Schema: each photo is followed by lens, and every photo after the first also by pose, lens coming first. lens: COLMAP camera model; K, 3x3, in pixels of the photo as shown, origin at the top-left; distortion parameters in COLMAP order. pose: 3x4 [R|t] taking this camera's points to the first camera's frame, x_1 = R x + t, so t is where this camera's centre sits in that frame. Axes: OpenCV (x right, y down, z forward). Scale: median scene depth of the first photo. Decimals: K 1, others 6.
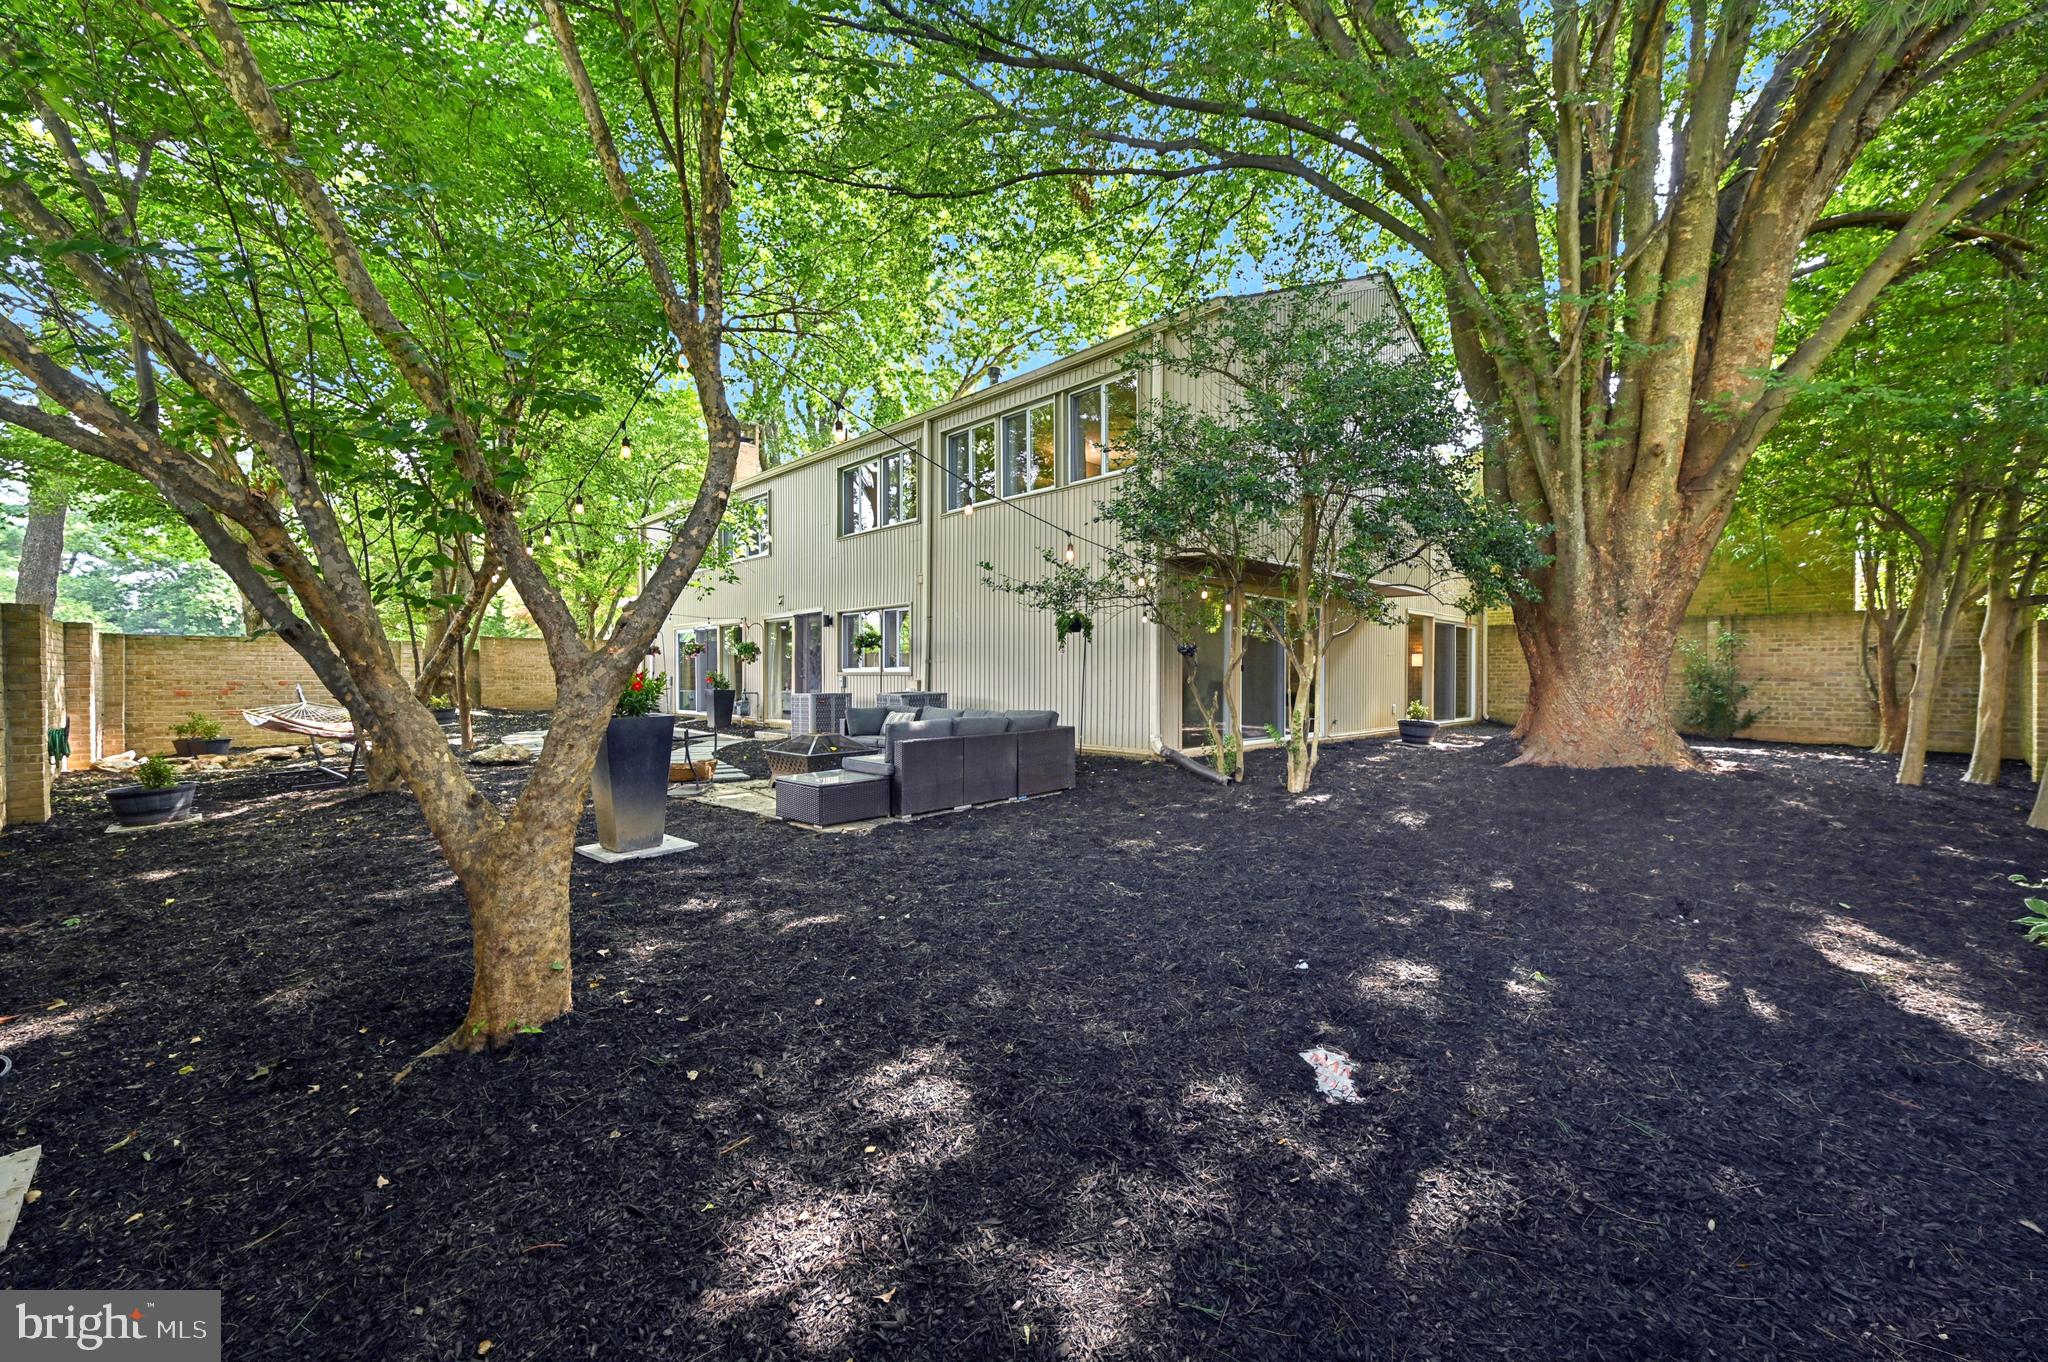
lens RADIAL K [[815.2, 0, 1035.9], [0, 815.2, 690.0], [0, 0, 1]] dist [0.001856, -0.000055]
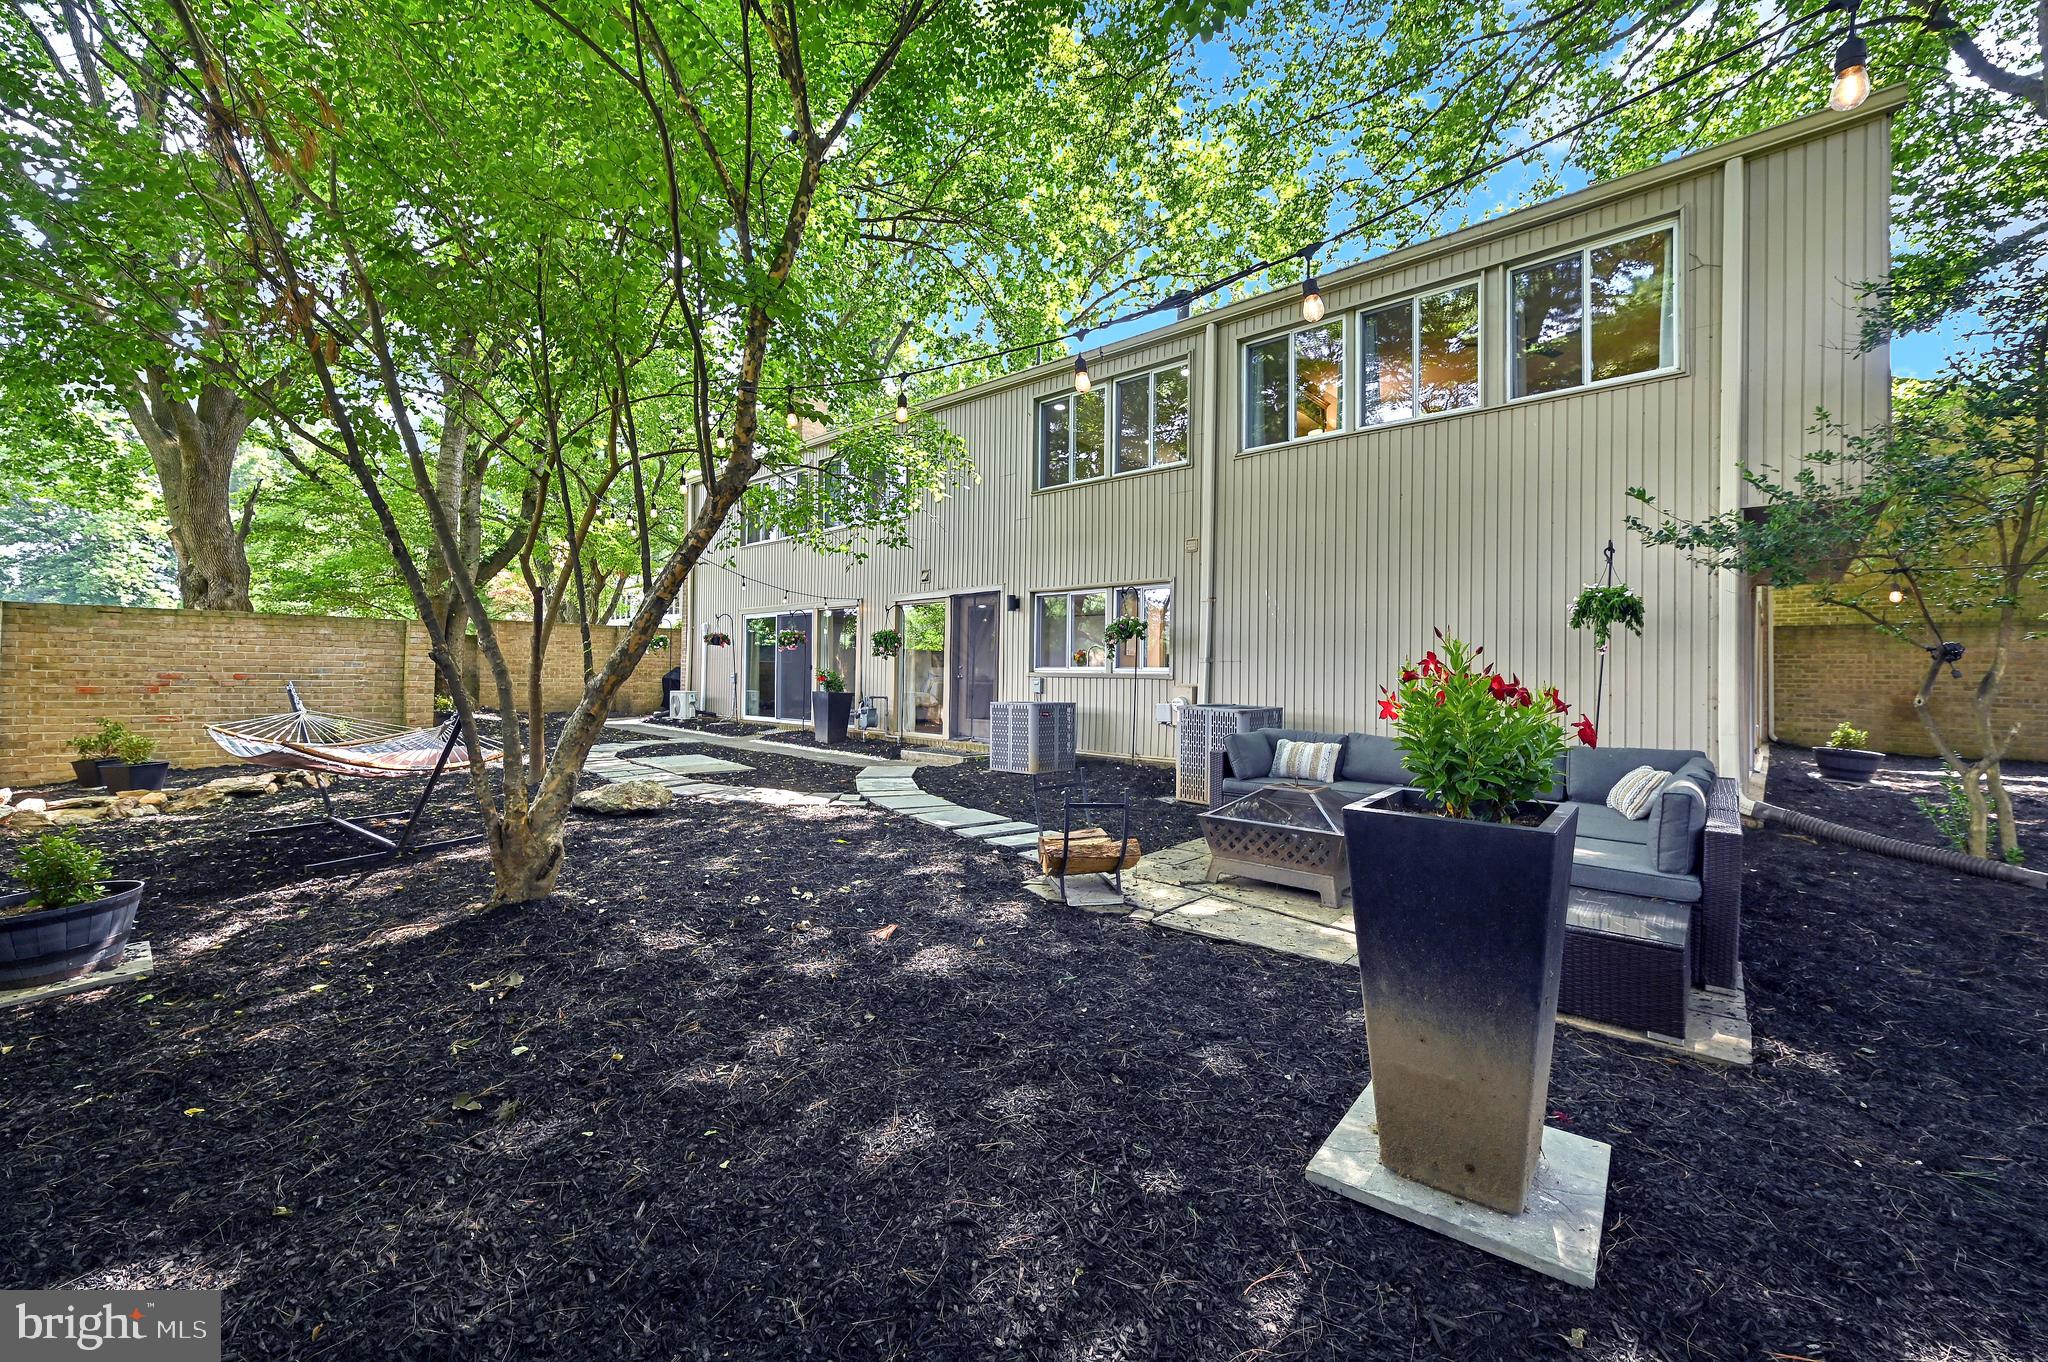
lens RADIAL K [[815.2, 0, 1019.0], [0, 815.2, 669.1], [0, 0, 1]] dist [0.001856, -0.000055]
pose [[0.998396, 0.014800, 0.054646, -0.333083], [-0.013555, 0.999642, -0.023072, -0.008810], [-0.054968, 0.022294, 0.998239, 0.298963]]
